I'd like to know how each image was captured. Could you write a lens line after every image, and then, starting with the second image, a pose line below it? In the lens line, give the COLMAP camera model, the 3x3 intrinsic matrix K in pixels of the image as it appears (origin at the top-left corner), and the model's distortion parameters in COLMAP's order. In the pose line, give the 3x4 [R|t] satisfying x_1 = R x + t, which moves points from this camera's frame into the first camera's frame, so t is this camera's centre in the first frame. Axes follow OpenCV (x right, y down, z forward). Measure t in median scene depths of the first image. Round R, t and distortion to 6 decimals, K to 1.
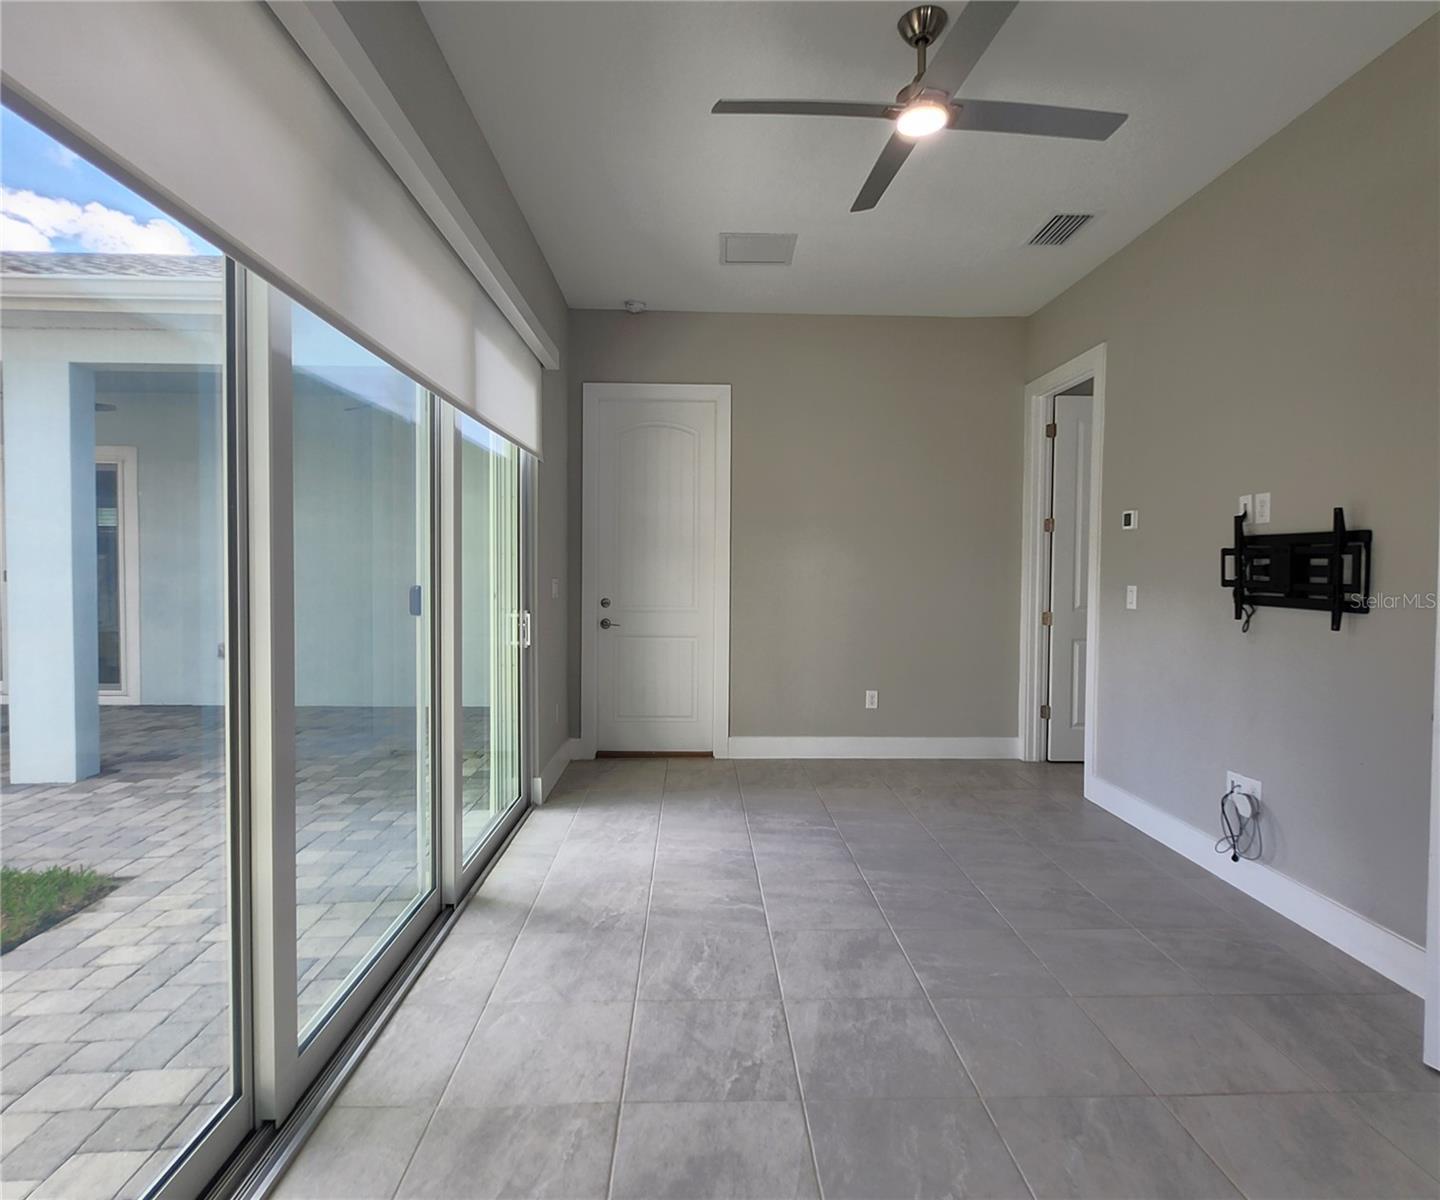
lens RADIAL K [[772.8, 0, 732.6], [0, 772.8, 591.0], [0, 0, 1]] dist [0.005773, 0.001776]
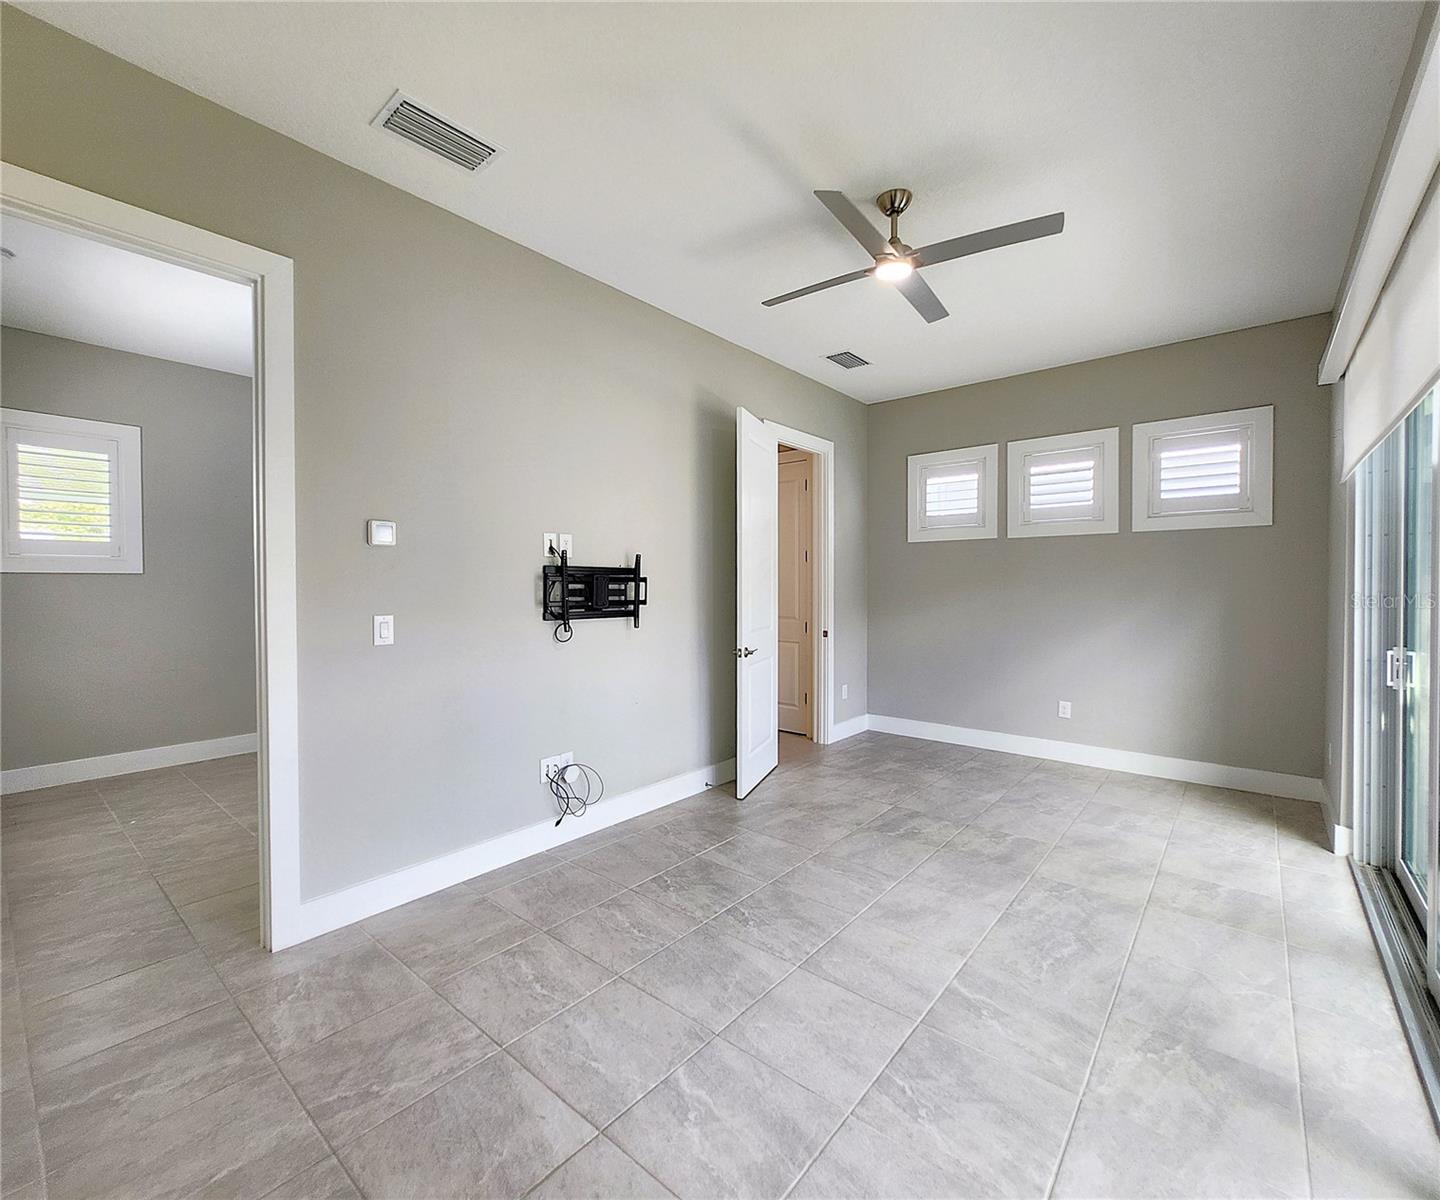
lens RADIAL K [[633.1, 0, 720.9], [0, 633.1, 594.4], [0, 0, 1]] dist [0.001314, 0.000062]
pose [[-0.733574, -0.018822, 0.679349, -0.252907], [0.017106, 0.998788, 0.046145, -0.072768], [-0.679394, 0.045472, -0.732363, 1.694022]]
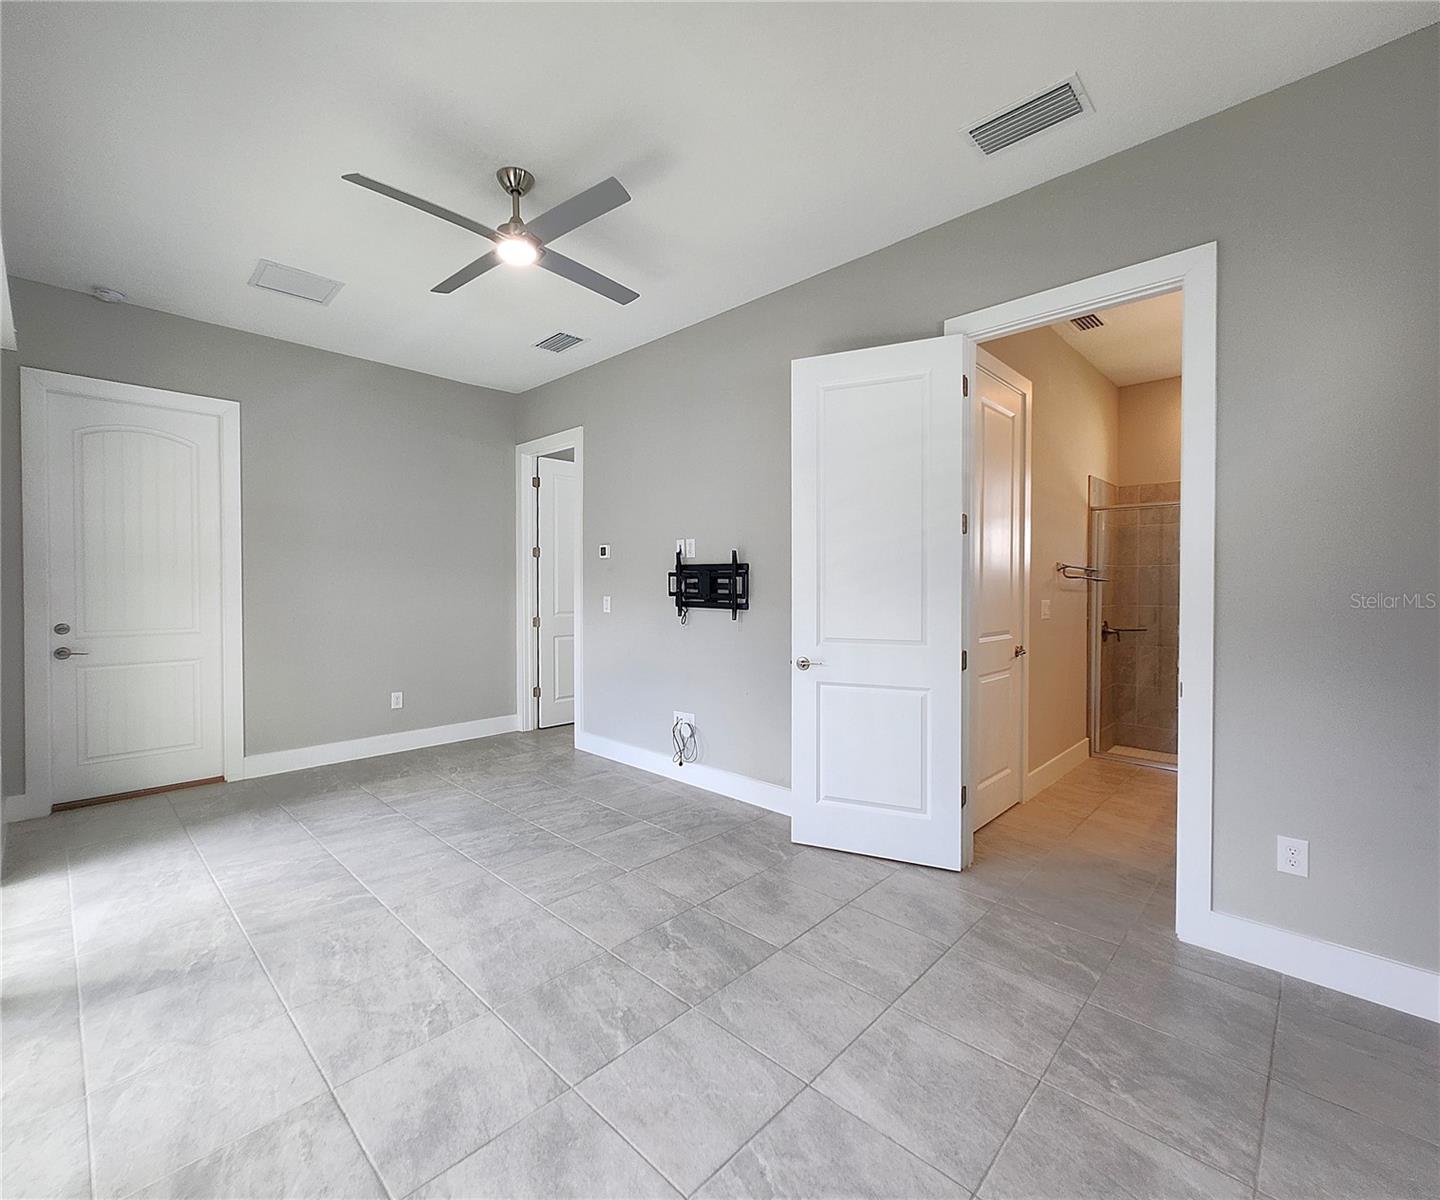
lens RADIAL K [[633.1, 0, 711.7], [0, 633.1, 594.3], [0, 0, 1]] dist [0.001314, 0.000062]
pose [[0.724331, -0.018986, 0.689190, -0.226116], [0.026107, 0.999659, 0.000101, -0.007940], [-0.688957, 0.017919, 0.724580, -0.006769]]
